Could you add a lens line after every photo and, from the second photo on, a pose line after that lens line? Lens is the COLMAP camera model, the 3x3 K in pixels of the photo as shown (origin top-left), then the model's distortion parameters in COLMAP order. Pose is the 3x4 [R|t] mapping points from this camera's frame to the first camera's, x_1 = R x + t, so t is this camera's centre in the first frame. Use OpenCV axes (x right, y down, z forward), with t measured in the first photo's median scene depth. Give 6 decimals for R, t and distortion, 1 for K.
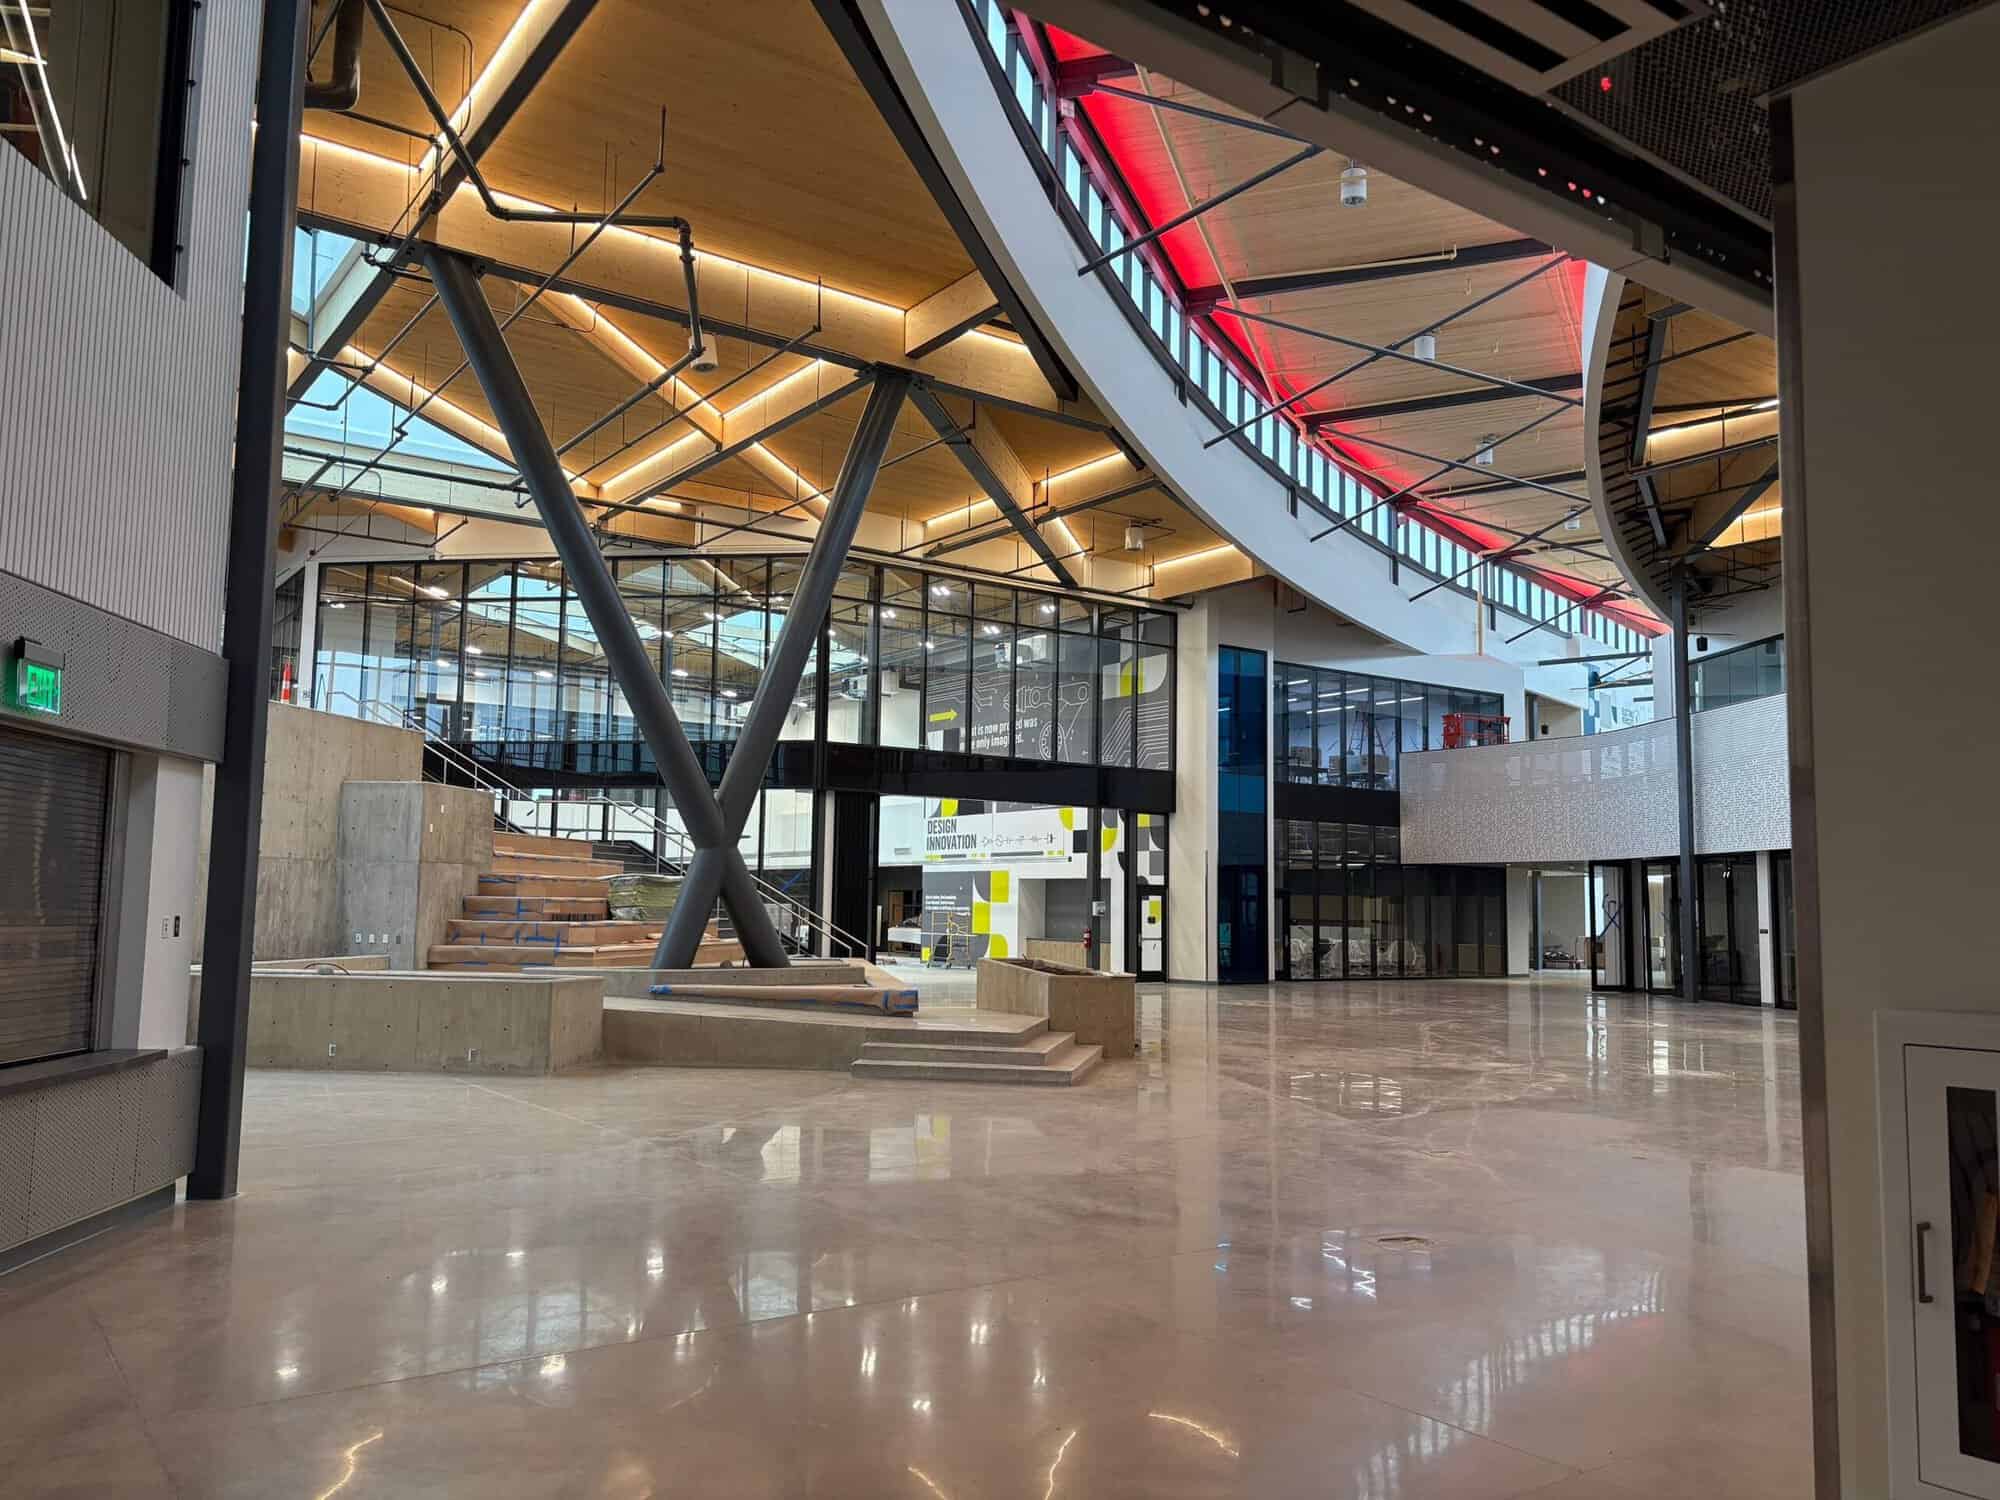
lens RADIAL K [[1522.5, 0, 1001.8], [0, 1522.5, 748.9], [0, 0, 1]] dist [0.050928, -0.030203]
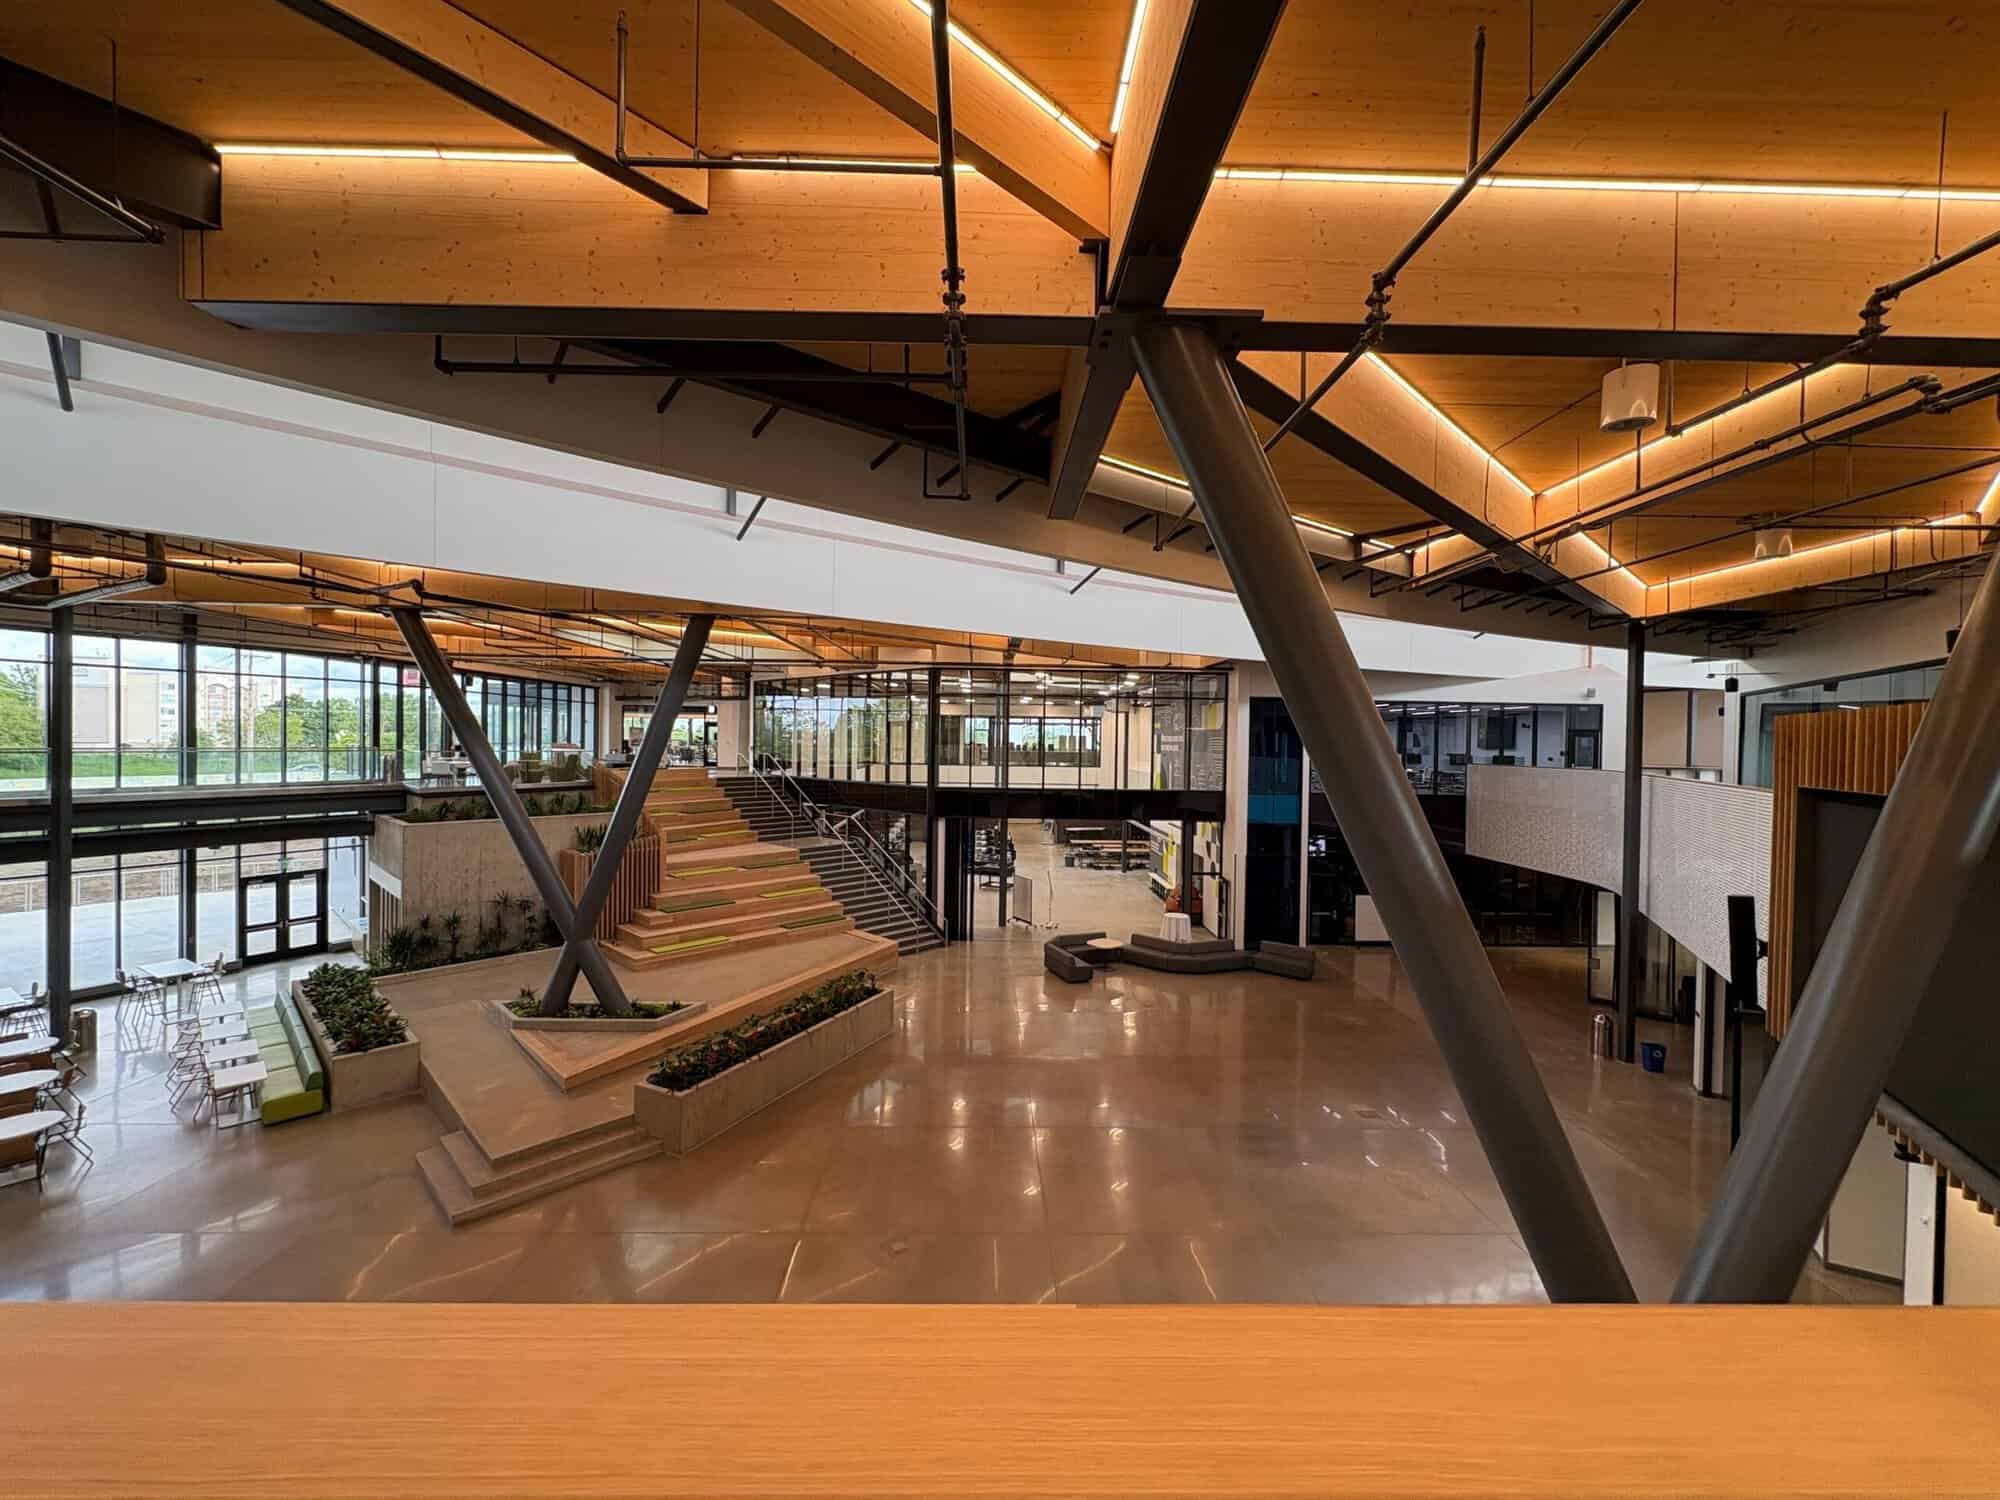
lens RADIAL K [[799.3, 0, 1001.6], [0, 799.3, 747.6], [0, 0, 1]] dist [0.001998, 0.000006]
pose [[0.825210, 0.003664, -0.564814, 0.345901], [0.058758, 0.993996, 0.092297, -0.100224], [0.561761, -0.109352, 0.820041, 0.294301]]
